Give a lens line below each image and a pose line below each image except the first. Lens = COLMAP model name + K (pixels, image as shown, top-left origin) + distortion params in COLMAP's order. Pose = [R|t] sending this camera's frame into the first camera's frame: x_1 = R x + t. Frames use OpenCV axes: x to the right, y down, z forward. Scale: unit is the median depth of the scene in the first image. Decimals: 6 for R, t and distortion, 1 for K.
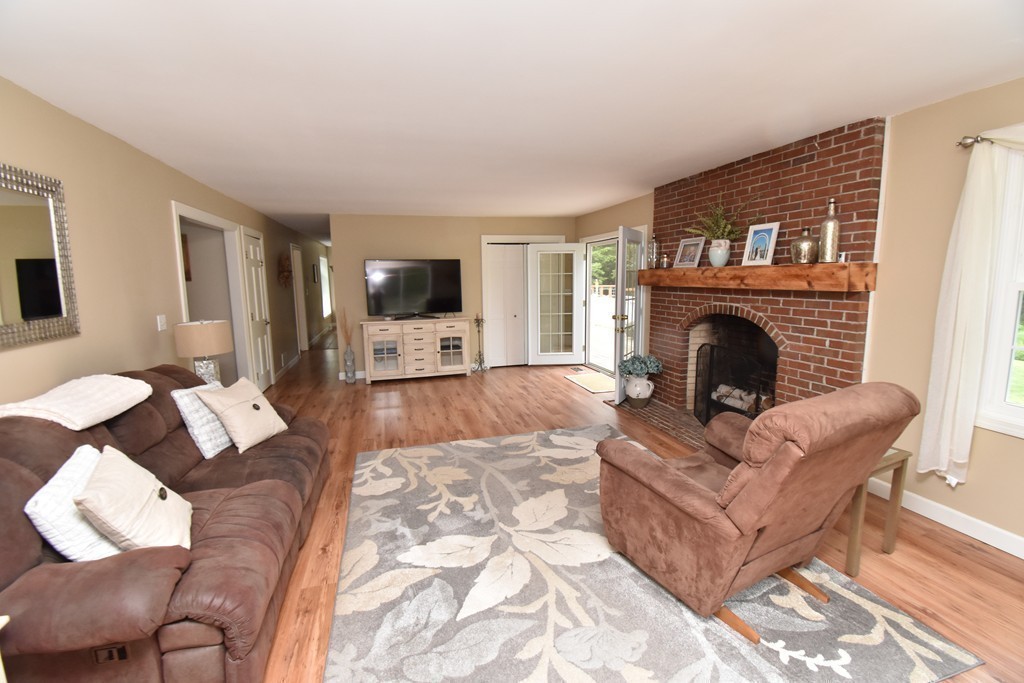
lens RADIAL K [[458.3, 0, 512.0], [0, 458.3, 341.5], [0, 0, 1]] dist [0.002486, -0.017874]
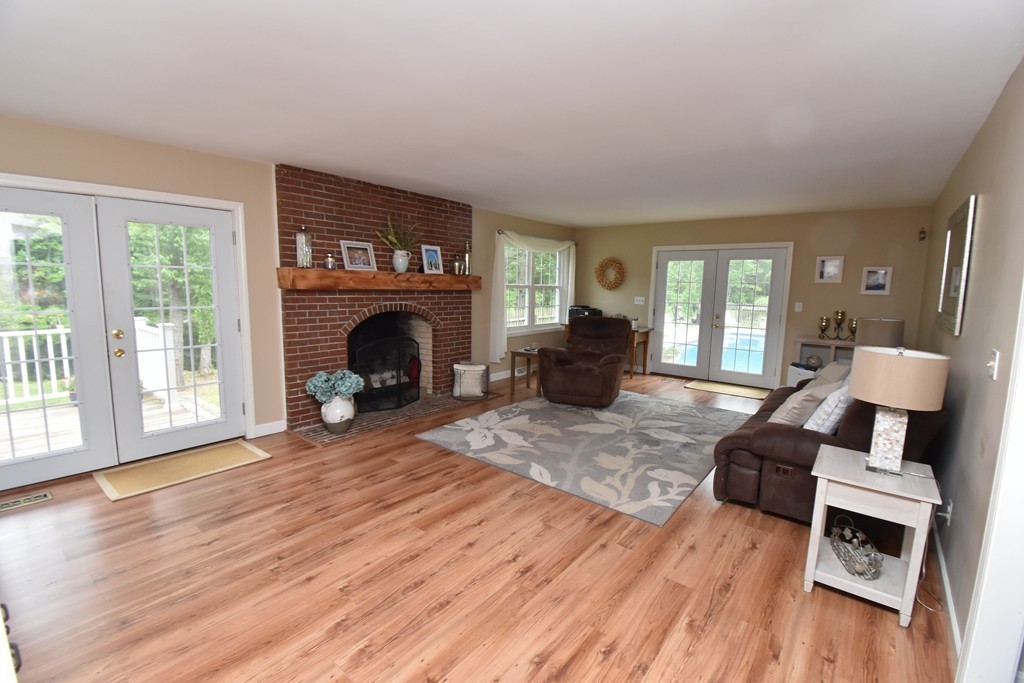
lens RADIAL K [[453.5, 0, 514.1], [0, 453.5, 339.5], [0, 0, 1]] dist [0.001263, -0.016004]
pose [[-0.592744, -0.100102, 0.799146, -0.761992], [0.097193, 0.976104, 0.194358, -0.207586], [-0.799505, 0.192876, -0.568850, 1.582893]]
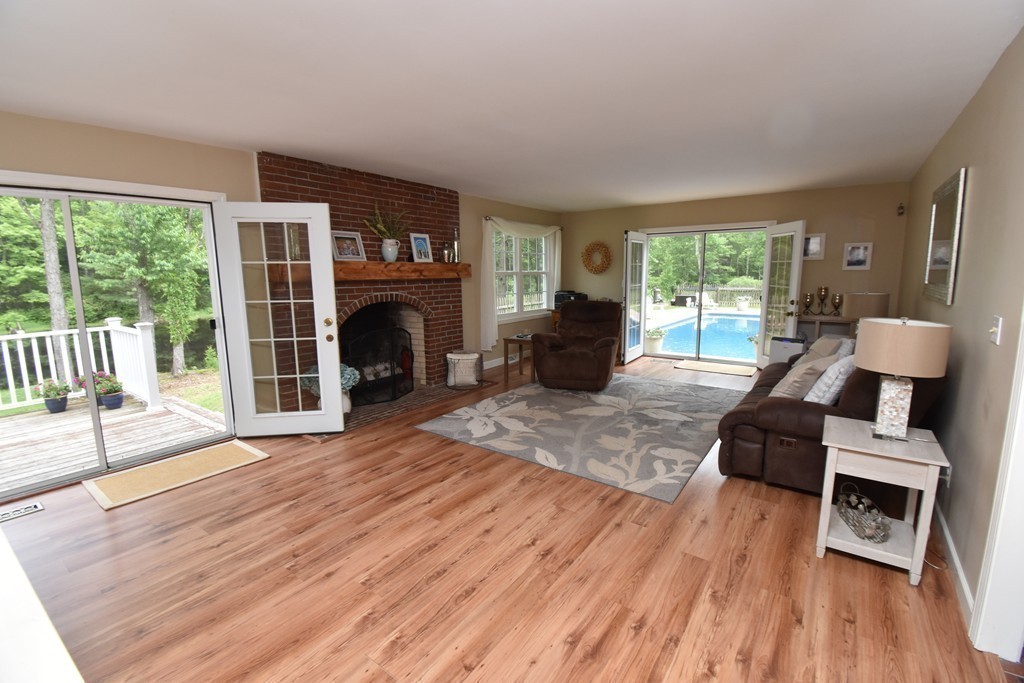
lens RADIAL K [[453.5, 0, 514.1], [0, 453.5, 339.5], [0, 0, 1]] dist [0.001263, -0.016004]
pose [[-0.632413, -0.097469, 0.768475, -0.730271], [0.123668, 0.966625, 0.224373, -0.206217], [-0.764696, 0.236932, -0.599252, 1.615053]]
